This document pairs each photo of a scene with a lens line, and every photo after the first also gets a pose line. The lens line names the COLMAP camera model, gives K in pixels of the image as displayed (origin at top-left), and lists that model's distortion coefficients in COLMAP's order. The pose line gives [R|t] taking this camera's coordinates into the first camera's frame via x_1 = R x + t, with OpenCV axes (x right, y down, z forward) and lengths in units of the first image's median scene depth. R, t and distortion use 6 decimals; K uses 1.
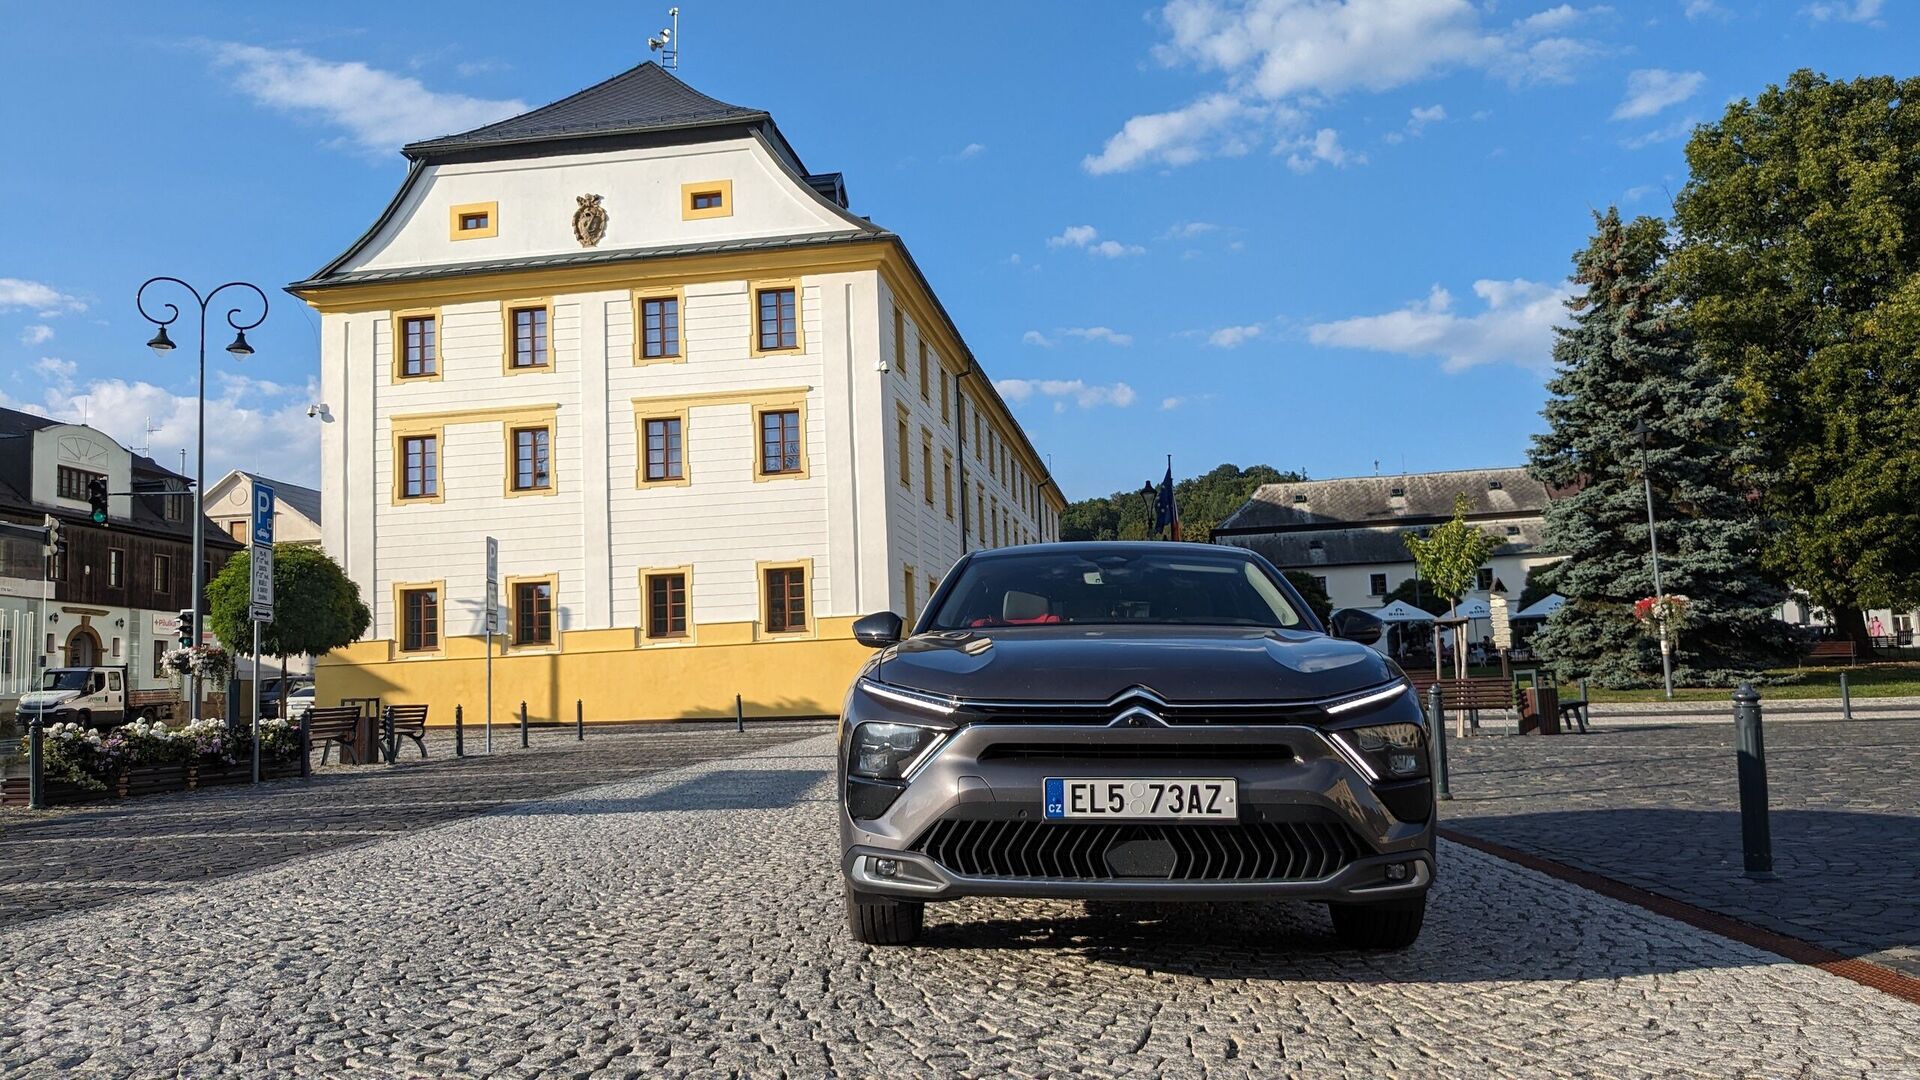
lens RADIAL K [[1482.8, 0, 960.0], [0, 1482.8, 540.0], [0, 0, 1]] dist [0.078308, -0.100115]
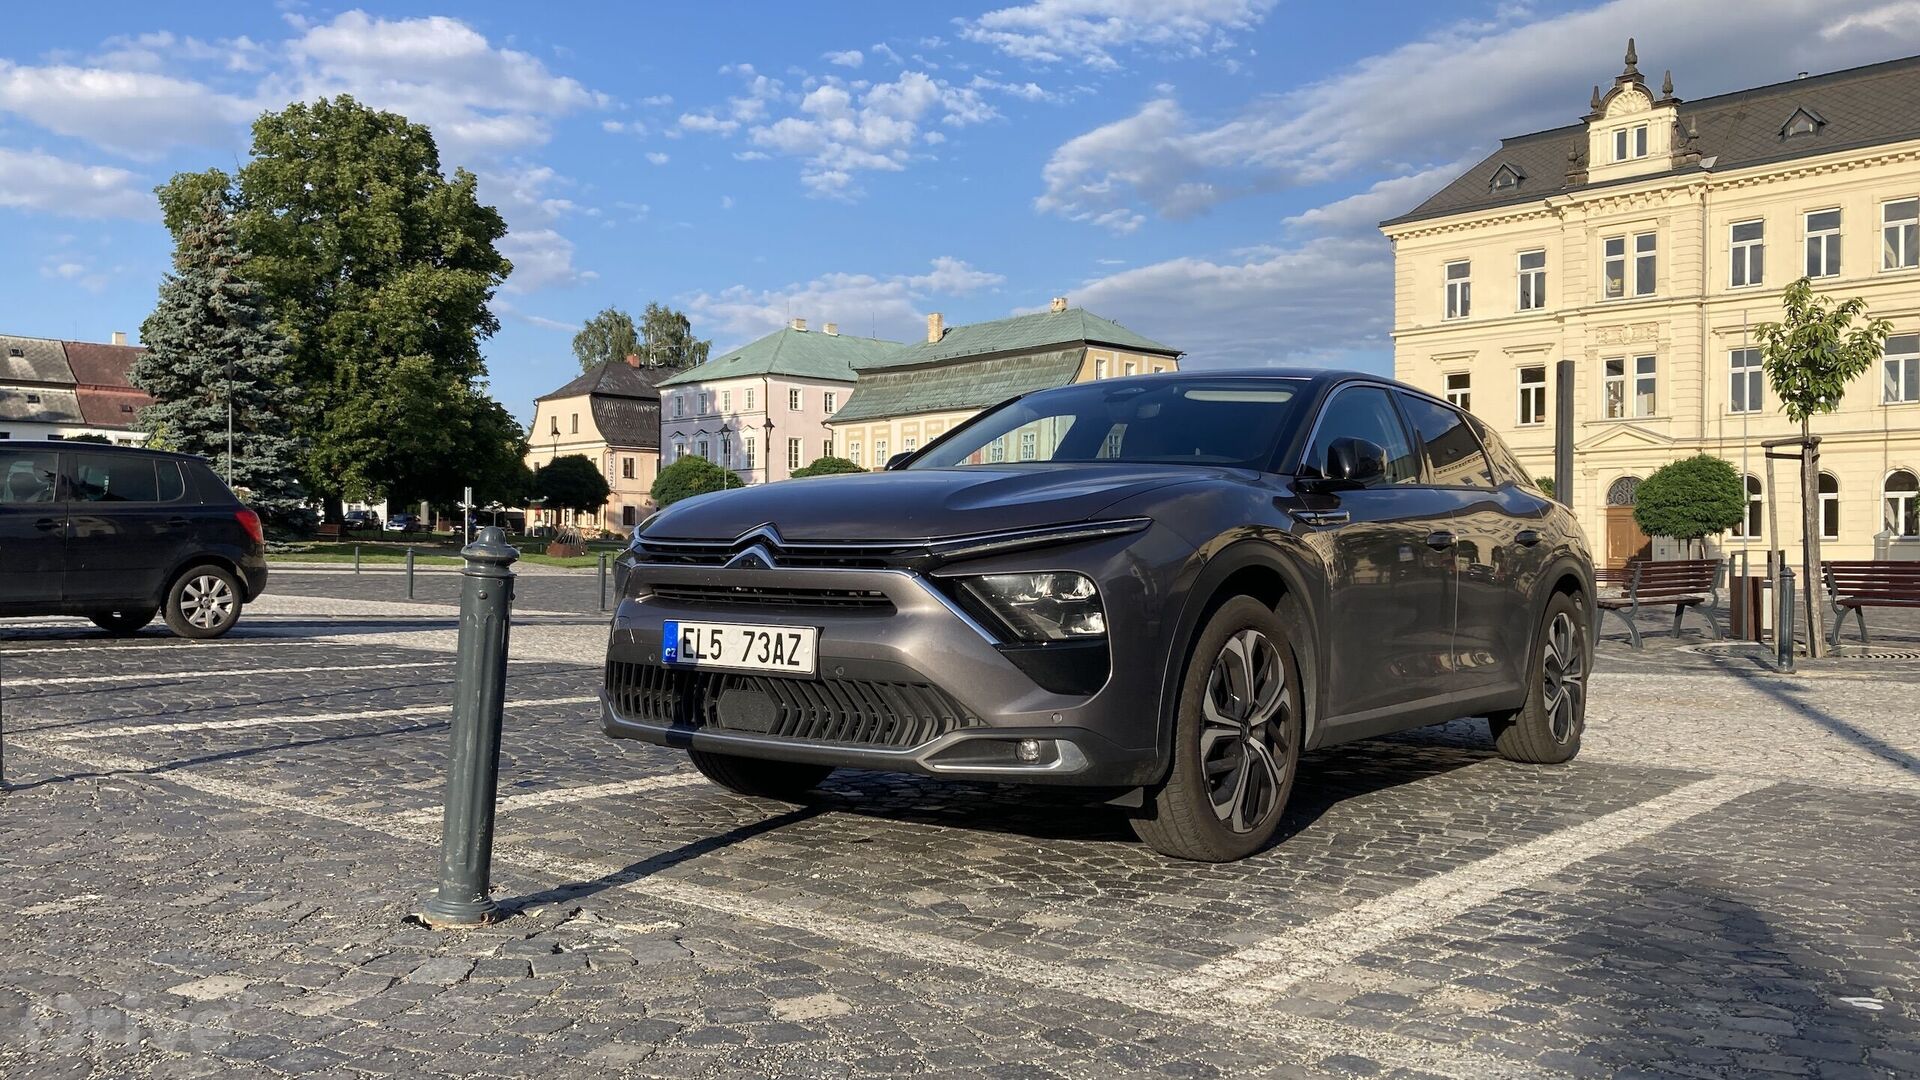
lens RADIAL K [[1489.5, 0, 960.0], [0, 1489.5, 540.0], [0, 0, 1]] dist [0.007396, -0.003715]
pose [[0.575598, 0.052578, 0.816041, -0.210153], [-0.121190, 0.992396, 0.021541, -0.019570], [-0.808703, -0.111295, 0.577593, -0.278060]]
